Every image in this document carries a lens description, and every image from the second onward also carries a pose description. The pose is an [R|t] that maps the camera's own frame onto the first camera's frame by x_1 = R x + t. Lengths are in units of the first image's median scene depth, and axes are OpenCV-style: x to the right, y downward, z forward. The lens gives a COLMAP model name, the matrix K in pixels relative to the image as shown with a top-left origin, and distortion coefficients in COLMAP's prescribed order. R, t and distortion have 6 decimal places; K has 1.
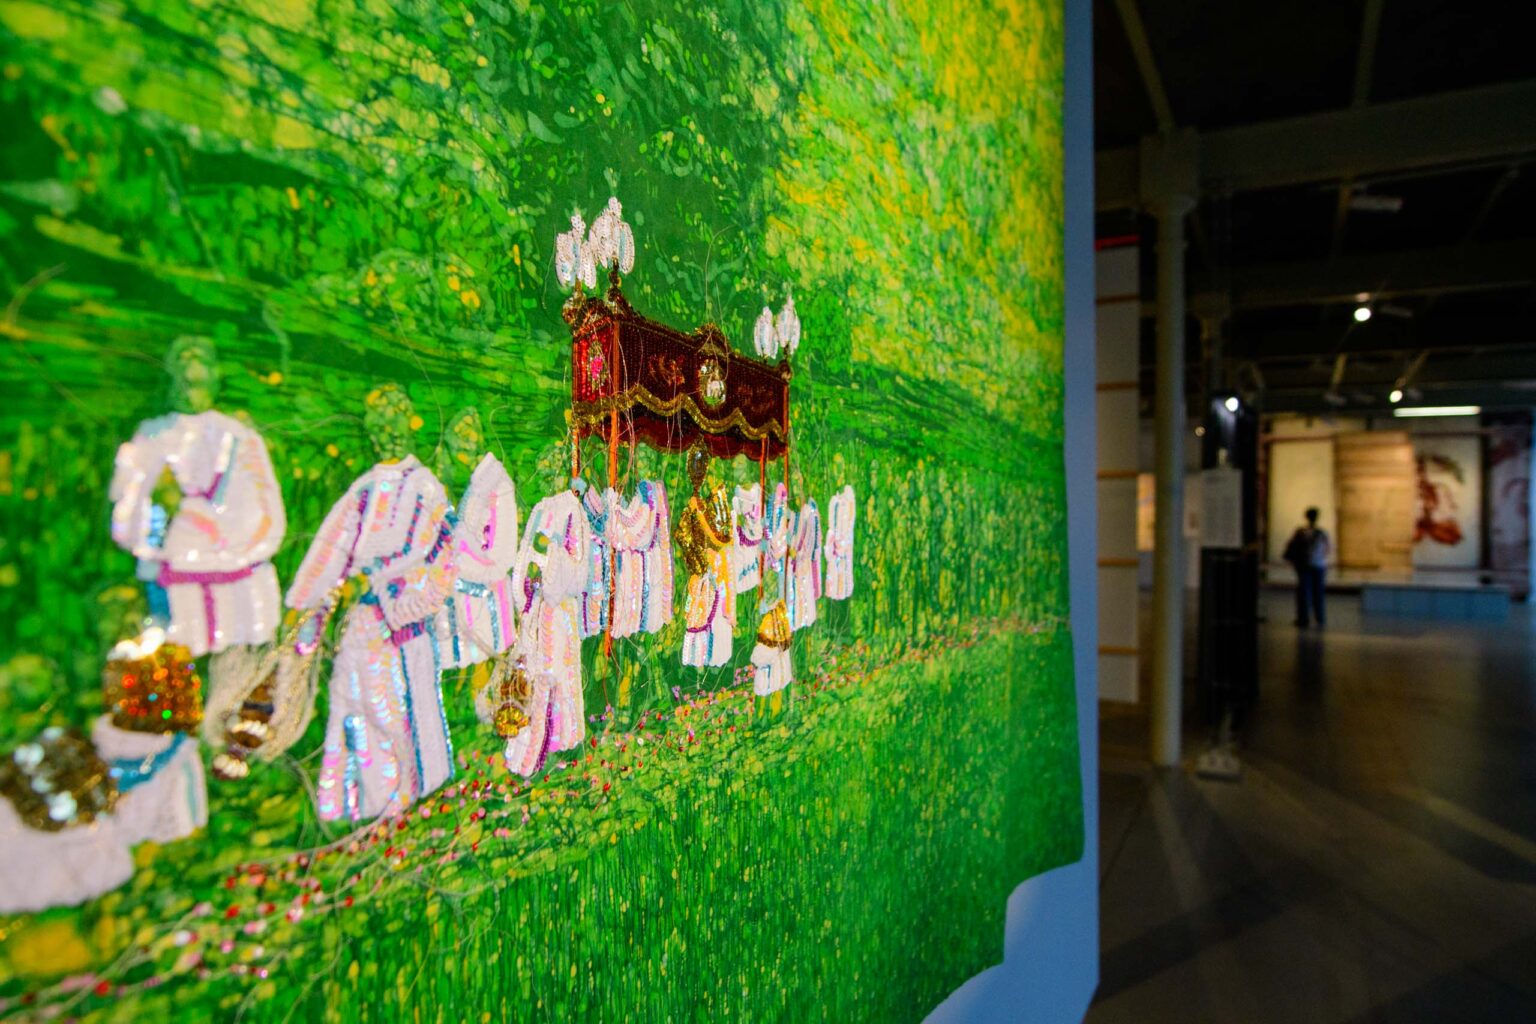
lens RADIAL K [[945.3, 0, 770.2], [0, 945.3, 516.9], [0, 0, 1]] dist [-0.023553, 0.000481]
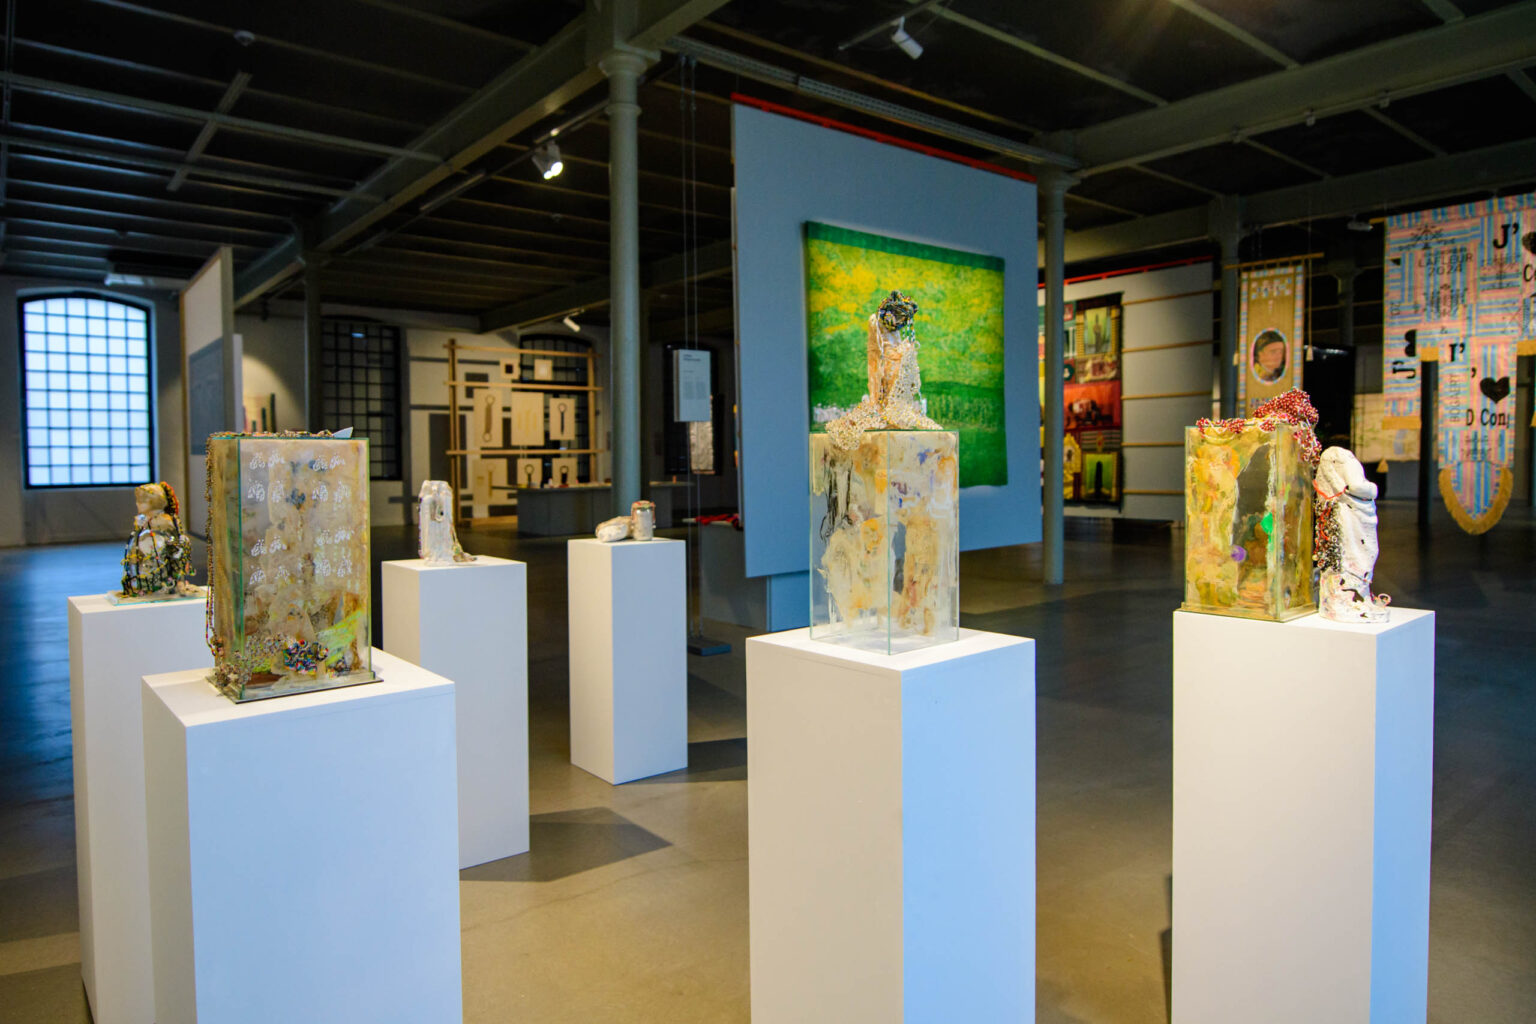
lens RADIAL K [[945.3, 0, 766.6], [0, 945.3, 506.7], [0, 0, 1]] dist [-0.023553, 0.000481]
pose [[0.934385, -0.001398, -0.356262, 1.044732], [0.021506, 0.998390, 0.052486, 0.266567], [0.355615, -0.056704, 0.932911, -4.285977]]
